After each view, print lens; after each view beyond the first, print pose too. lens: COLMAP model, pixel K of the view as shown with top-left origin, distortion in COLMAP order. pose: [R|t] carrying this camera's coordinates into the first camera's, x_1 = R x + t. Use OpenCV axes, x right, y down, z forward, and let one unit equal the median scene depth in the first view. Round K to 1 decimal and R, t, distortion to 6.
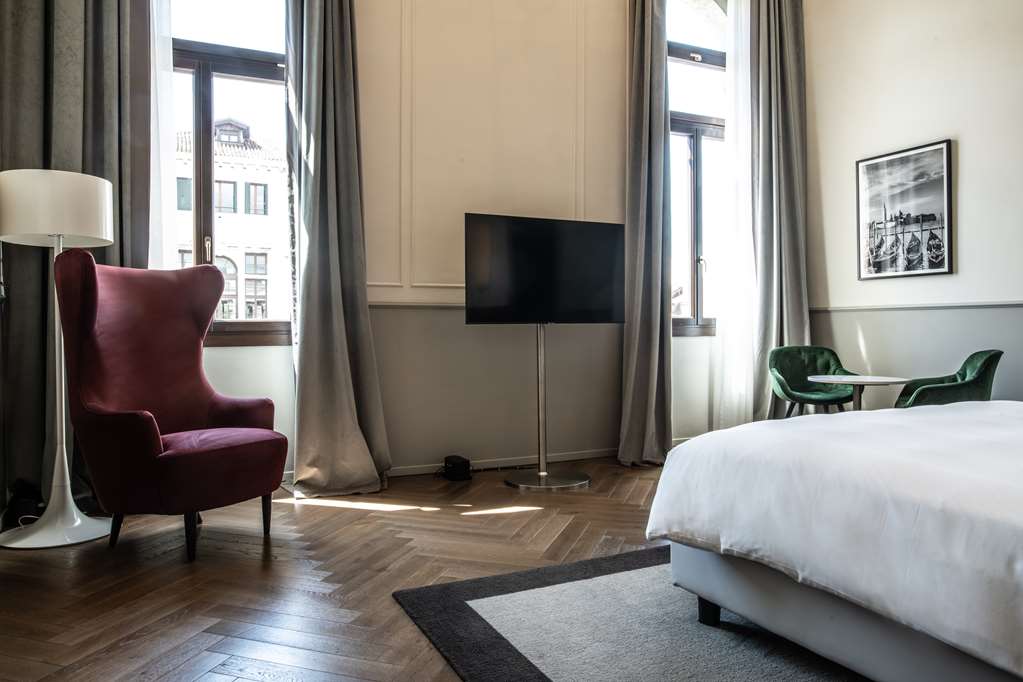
lens RADIAL K [[705.6, 0, 511.5], [0, 705.6, 341.0], [0, 0, 1]] dist [-0.050326, 0.040308]
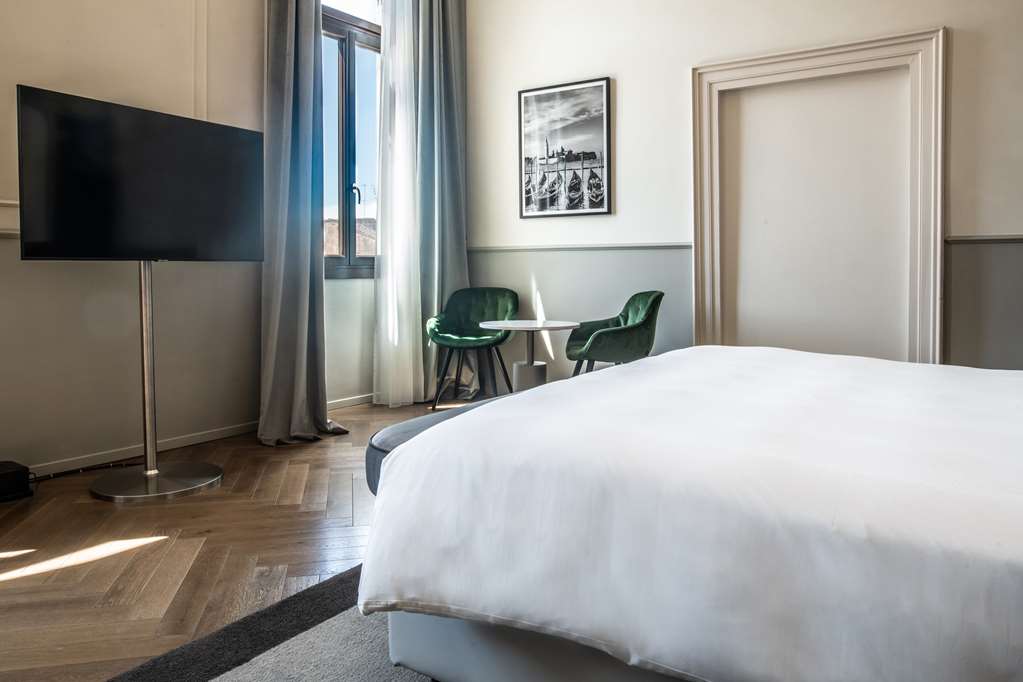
lens RADIAL K [[718.5, 0, 505.0], [0, 718.5, 282.3], [0, 0, 1]] dist [-0.050505, 0.042101]
pose [[0.868314, -0.004192, 0.495997, -0.000270], [0.005326, 0.999985, -0.000871, -0.000141], [-0.495986, 0.003398, 0.868324, 0.190283]]
